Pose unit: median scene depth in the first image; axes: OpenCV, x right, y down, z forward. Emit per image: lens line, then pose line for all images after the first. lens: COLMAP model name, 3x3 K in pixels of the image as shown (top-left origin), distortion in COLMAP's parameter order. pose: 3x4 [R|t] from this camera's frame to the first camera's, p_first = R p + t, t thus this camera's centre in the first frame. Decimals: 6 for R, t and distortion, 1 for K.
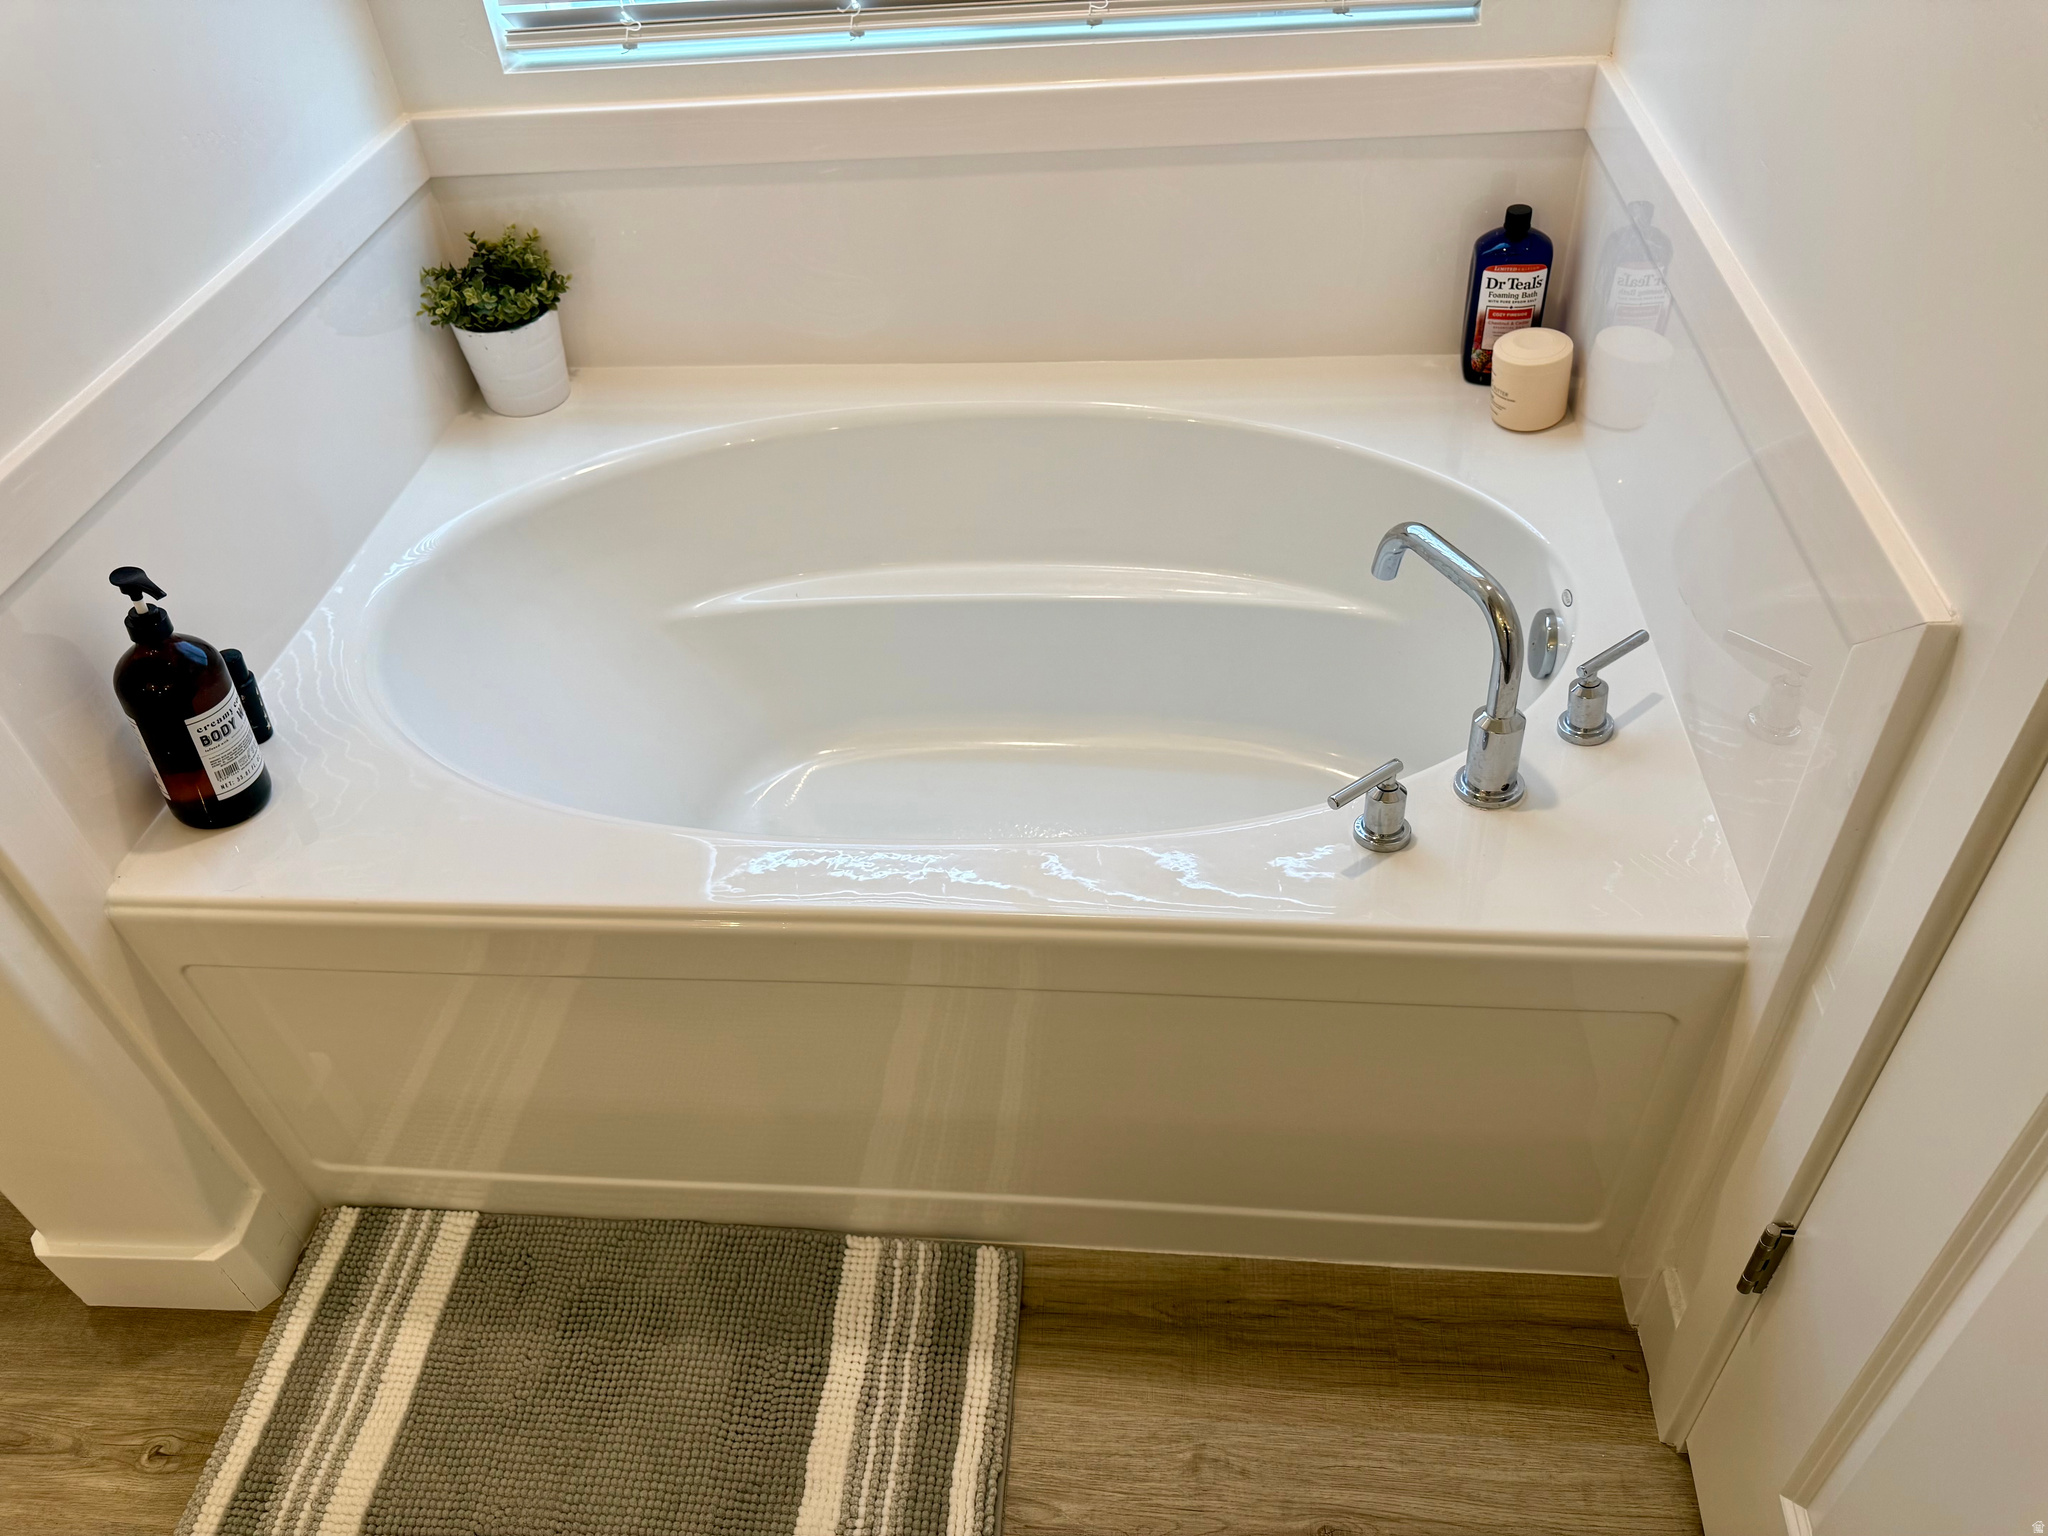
lens RADIAL K [[1440.6, 0, 1028.2], [0, 1440.6, 768.7], [0, 0, 1]] dist [0.069434, -0.090449]
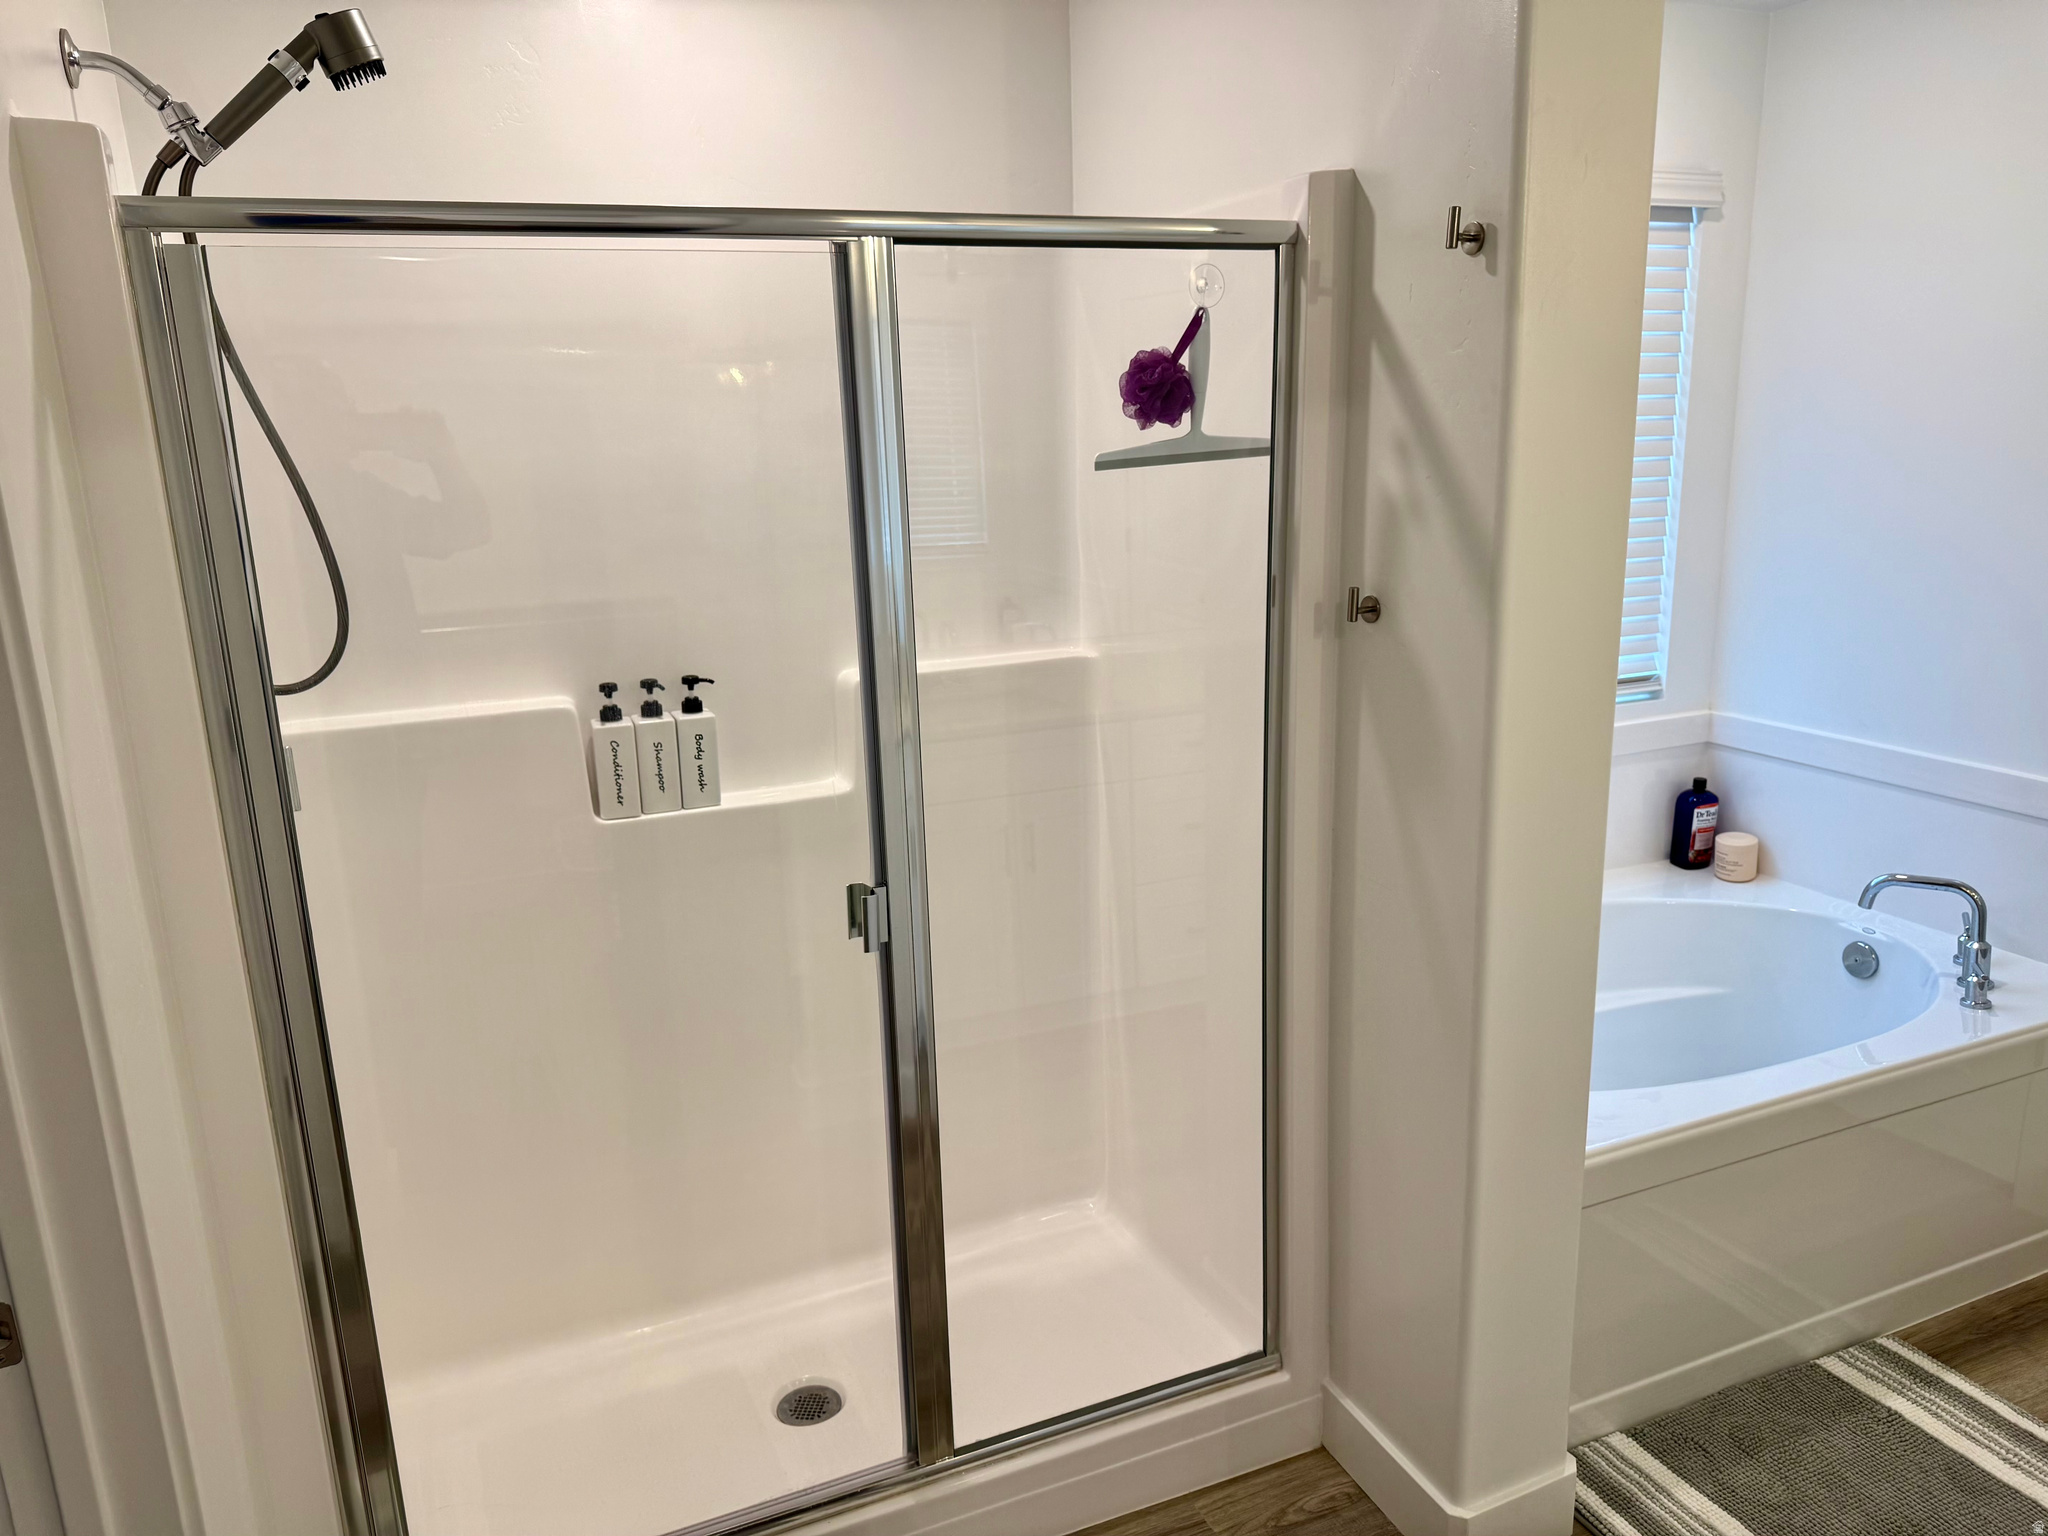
lens RADIAL K [[1440.6, 0, 1028.2], [0, 1440.6, 768.7], [0, 0, 1]] dist [0.069434, -0.090449]
pose [[0.876855, -0.072701, 0.475227, -1.573896], [0.295257, 0.861549, -0.412986, 0.171257], [-0.379407, 0.502443, 0.776918, -0.224783]]
